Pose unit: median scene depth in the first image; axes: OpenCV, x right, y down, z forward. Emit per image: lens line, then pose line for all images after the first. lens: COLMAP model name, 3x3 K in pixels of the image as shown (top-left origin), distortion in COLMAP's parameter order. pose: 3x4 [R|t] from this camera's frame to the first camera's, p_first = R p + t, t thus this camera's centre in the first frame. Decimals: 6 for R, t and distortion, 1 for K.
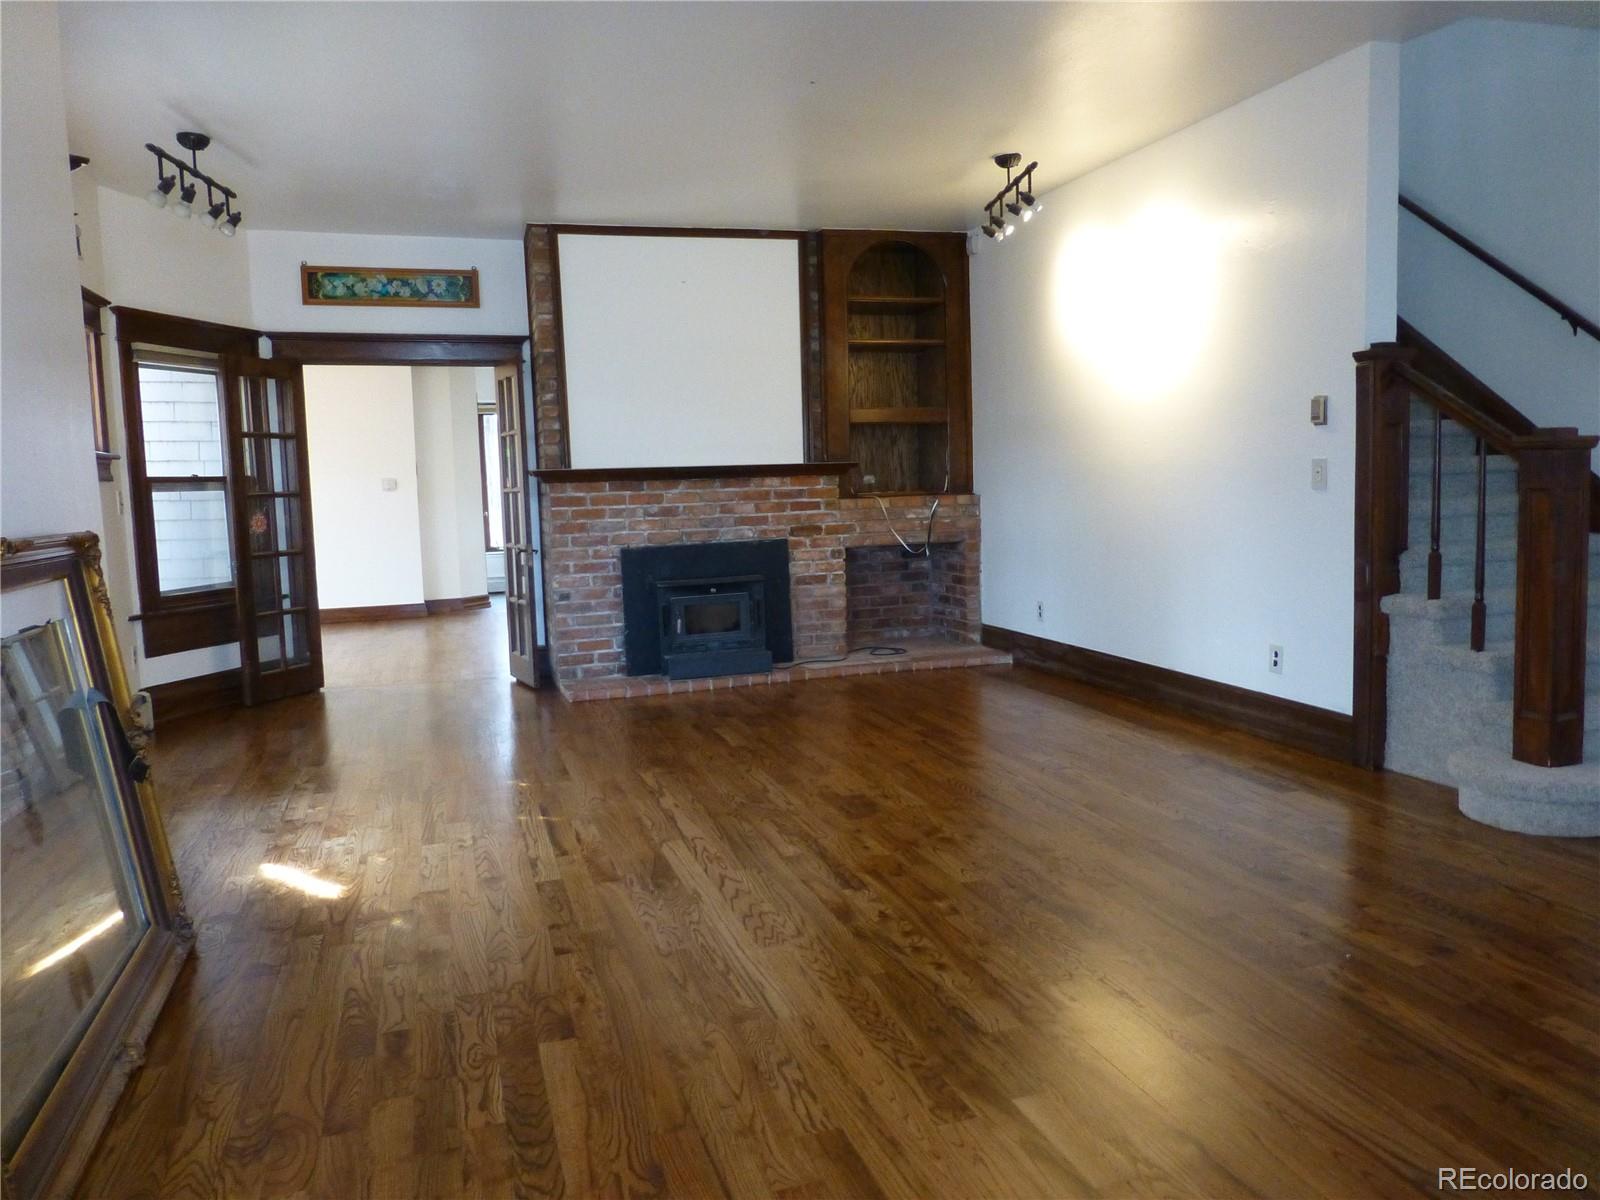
lens RADIAL K [[1172.1, 0, 812.4], [0, 1172.1, 602.9], [0, 0, 1]] dist [-0.018798, 0.001545]
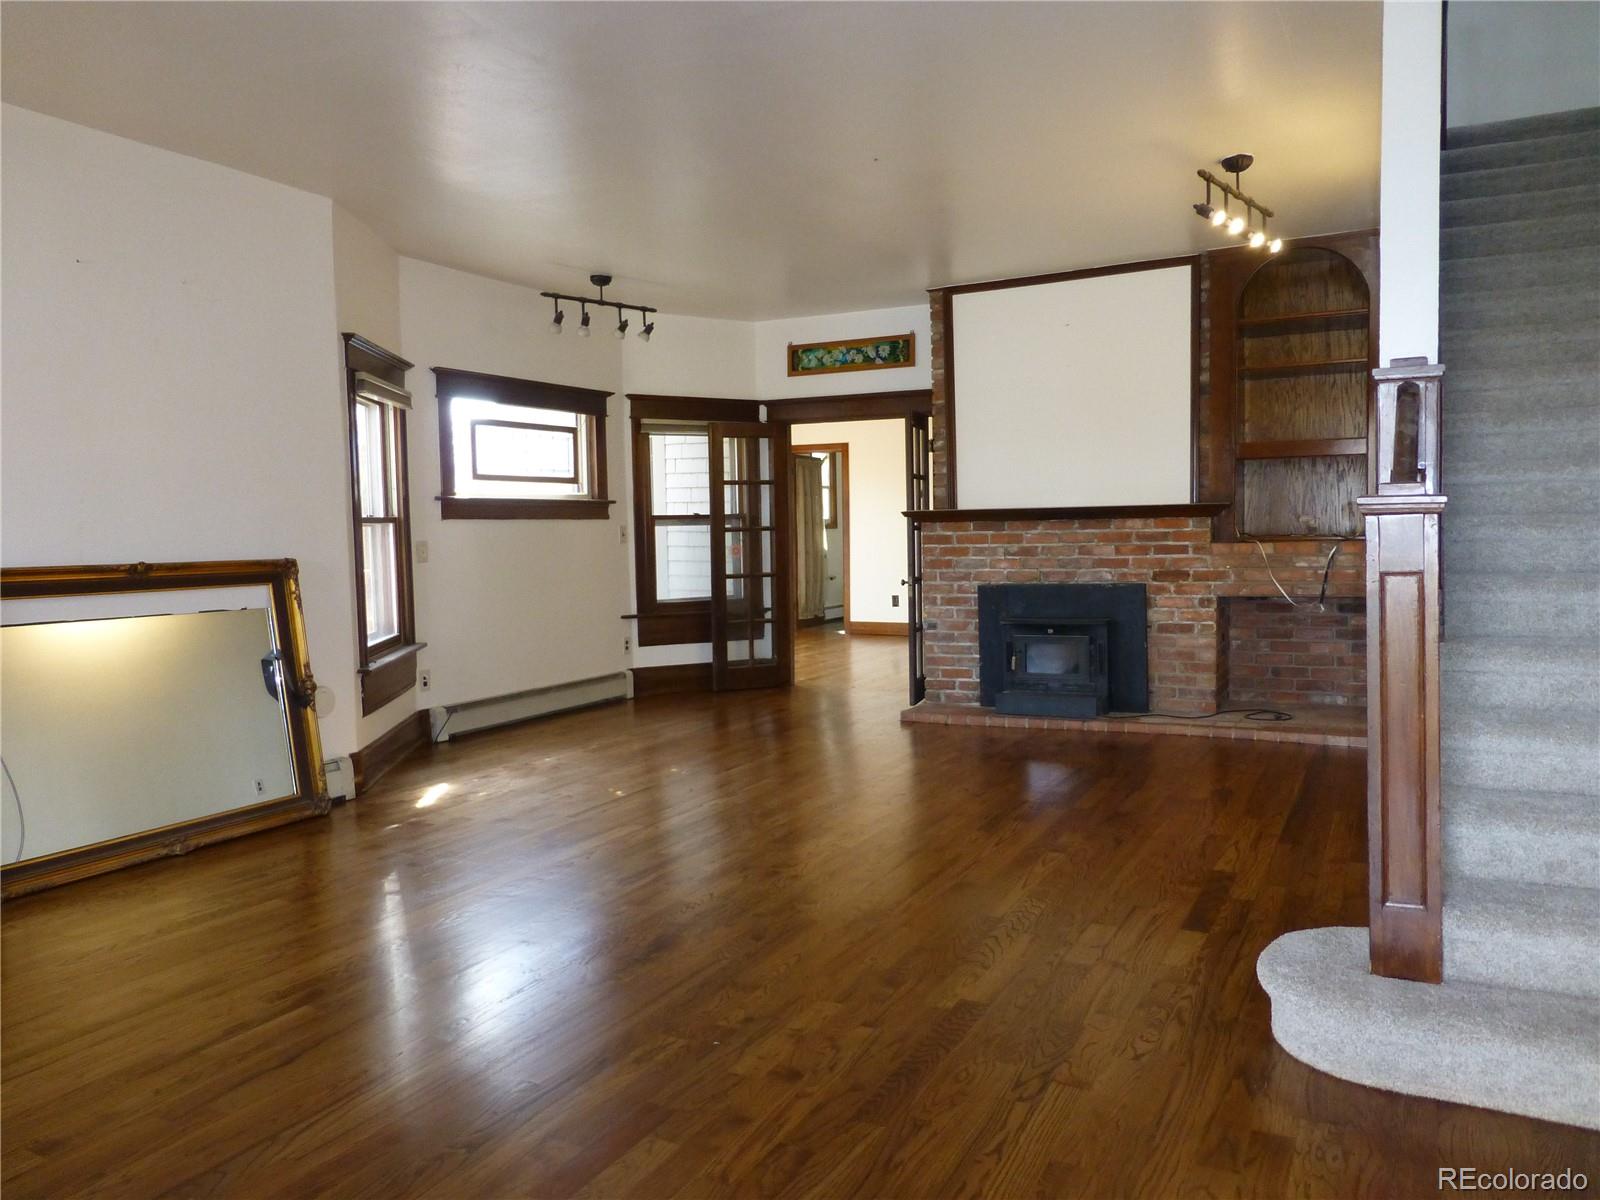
lens RADIAL K [[1172.1, 0, 811.5], [0, 1172.1, 607.0], [0, 0, 1]] dist [-0.018798, 0.001545]
pose [[0.699521, 0.063877, -0.711751, 0.489827], [-0.073269, 0.997159, 0.017481, -0.034060], [0.710846, 0.039921, 0.702214, 0.149093]]
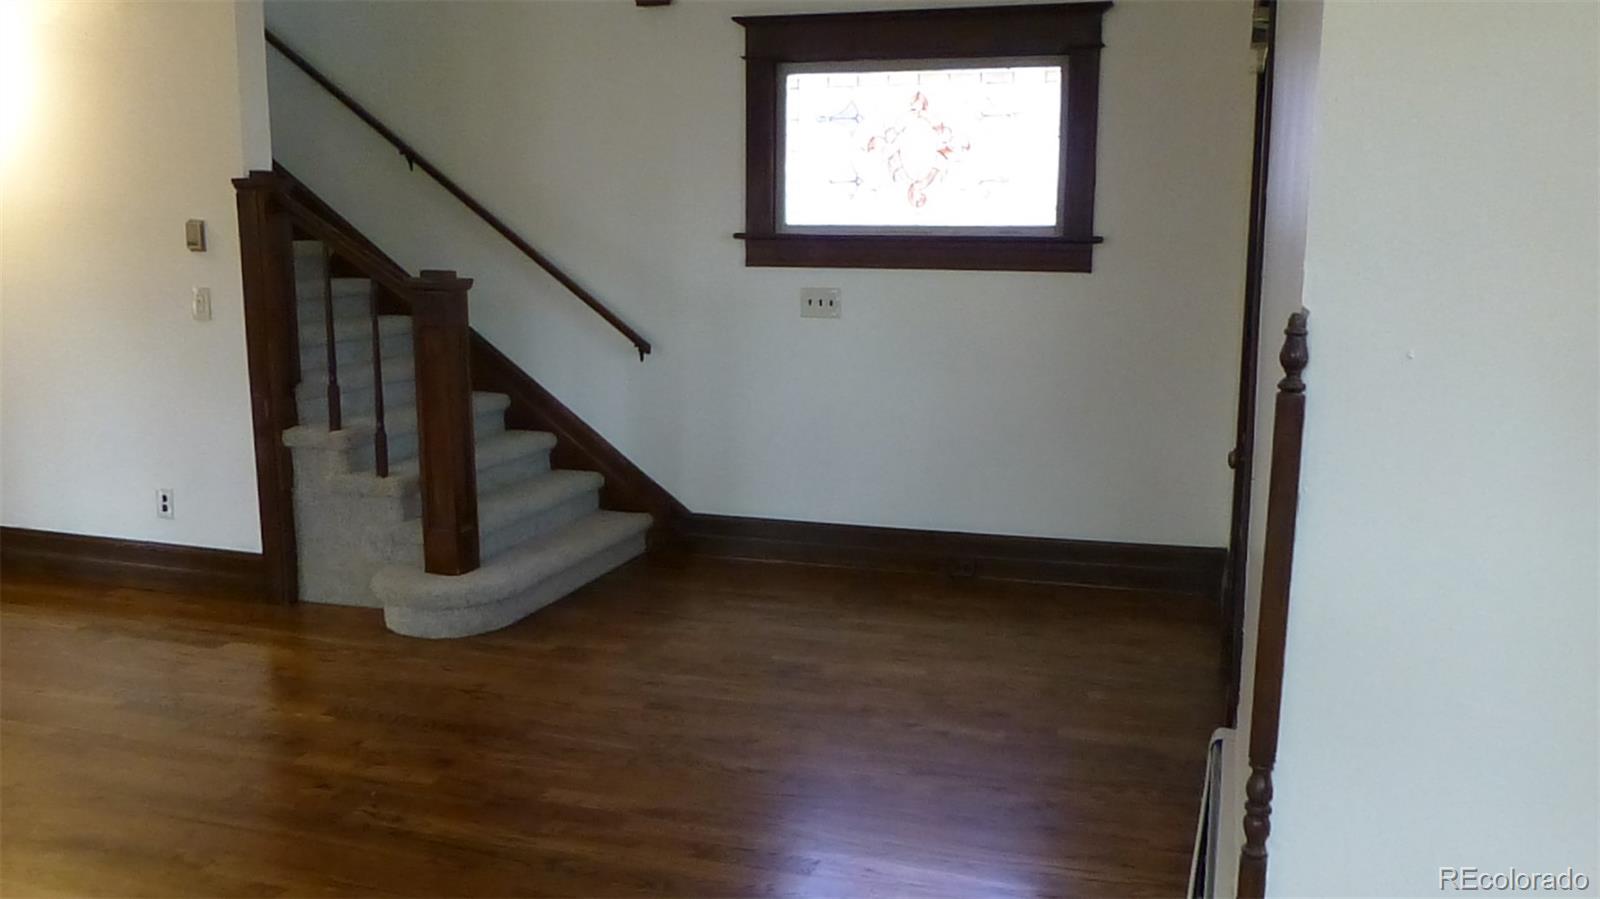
lens RADIAL K [[1326.9, 0, 805.2], [0, 1326.9, 453.1], [0, 0, 1]] dist [-0.019613, 0.006883]
pose [[0.575008, -0.104526, 0.811443, -0.106660], [0.061840, 0.994521, 0.084288, -0.033630], [-0.815807, 0.001713, 0.578321, -0.005621]]
